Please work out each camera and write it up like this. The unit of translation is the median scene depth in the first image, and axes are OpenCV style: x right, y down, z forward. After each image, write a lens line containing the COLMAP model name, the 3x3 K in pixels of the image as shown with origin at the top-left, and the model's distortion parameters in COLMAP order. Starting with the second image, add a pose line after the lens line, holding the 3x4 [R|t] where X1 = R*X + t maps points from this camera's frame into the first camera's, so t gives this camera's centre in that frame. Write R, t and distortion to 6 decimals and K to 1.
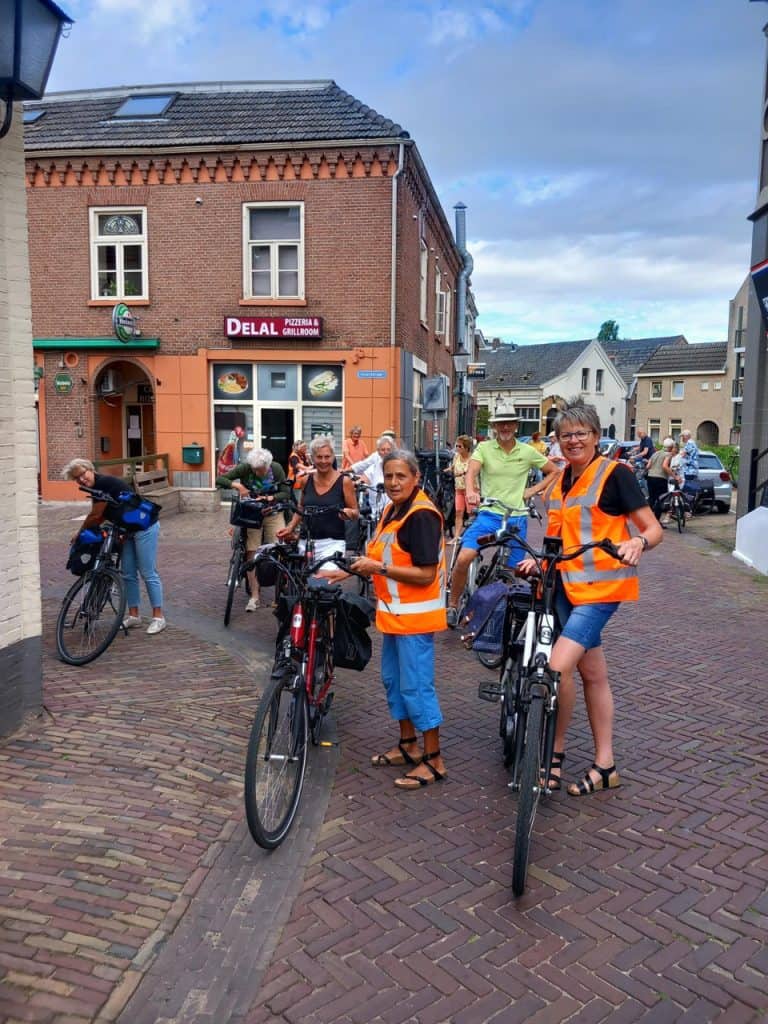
lens RADIAL K [[844.5, 0, 384.0], [0, 844.5, 512.0], [0, 0, 1]] dist [-0.003795, -0.000013]
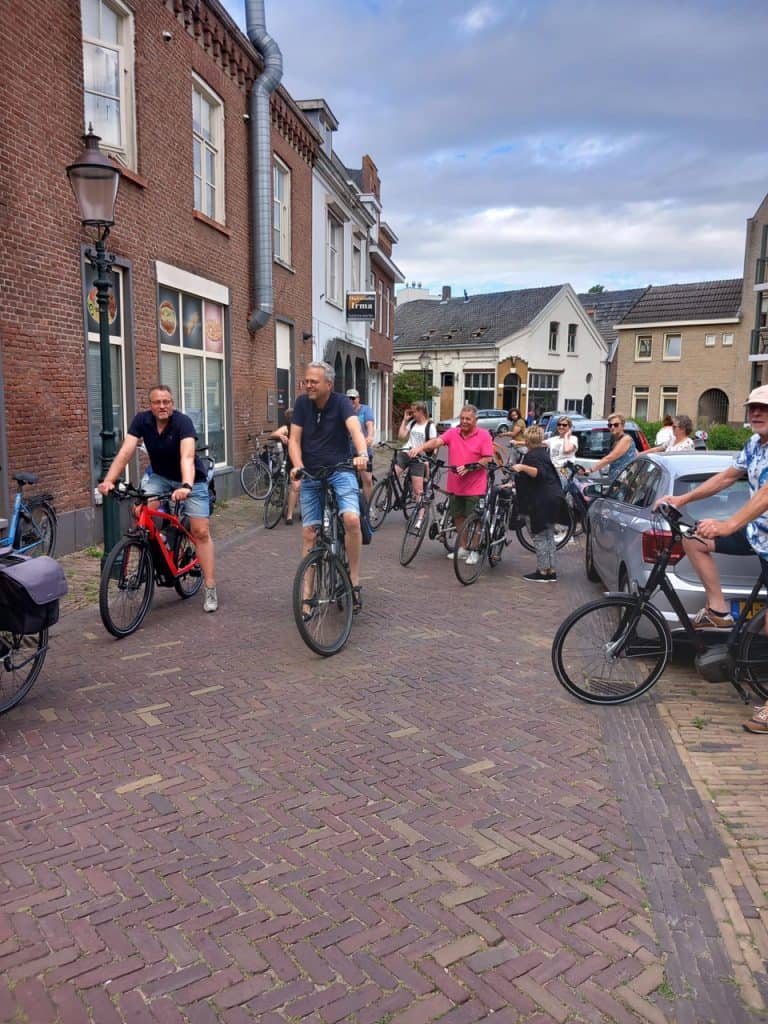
lens RADIAL K [[844.5, 0, 384.0], [0, 844.5, 512.0], [0, 0, 1]] dist [-0.003795, -0.000013]
pose [[0.999909, 0.002583, 0.013236, 0.072189], [-0.002979, 0.999547, 0.029939, -0.018115], [-0.013153, -0.029976, 0.999464, 0.219255]]
